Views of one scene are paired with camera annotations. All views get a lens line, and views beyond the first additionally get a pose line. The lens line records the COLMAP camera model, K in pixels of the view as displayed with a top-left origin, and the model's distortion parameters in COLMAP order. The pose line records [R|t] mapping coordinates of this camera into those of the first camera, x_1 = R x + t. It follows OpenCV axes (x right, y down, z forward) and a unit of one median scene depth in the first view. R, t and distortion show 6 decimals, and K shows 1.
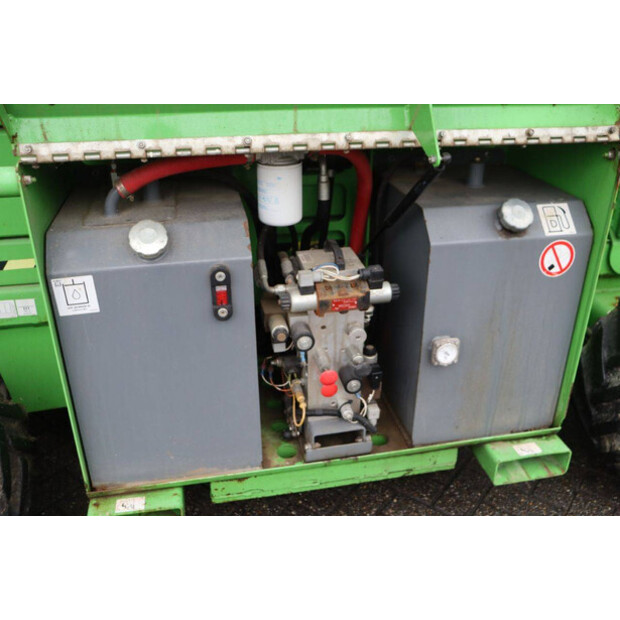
lens RADIAL K [[617.3, 0, 310.0], [0, 617.3, 310.0], [0, 0, 1]] dist [-0.021938, -0.011190]
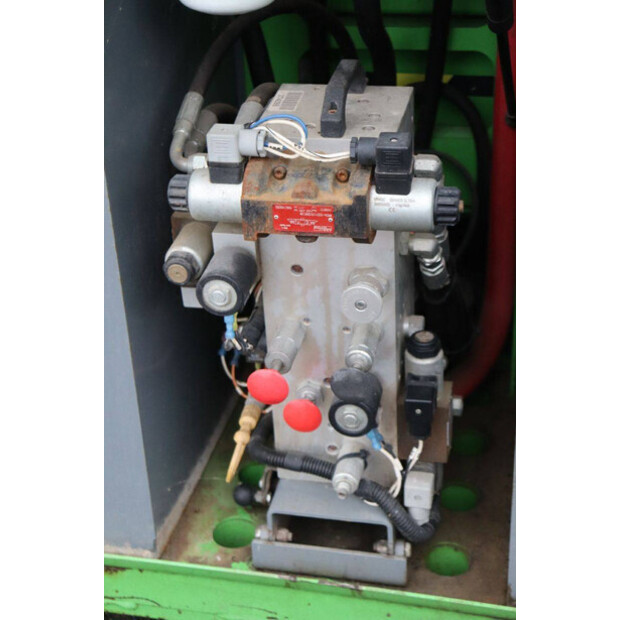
lens RADIAL K [[1157.5, 0, 310.0], [0, 1157.5, 310.0], [0, 0, 1]] dist [0.275470, 0.067857]
pose [[0.907012, 0.173887, -0.383526, 0.330669], [-0.145645, 0.984092, 0.101737, -0.025936], [0.395116, -0.036418, 0.917909, 0.260019]]
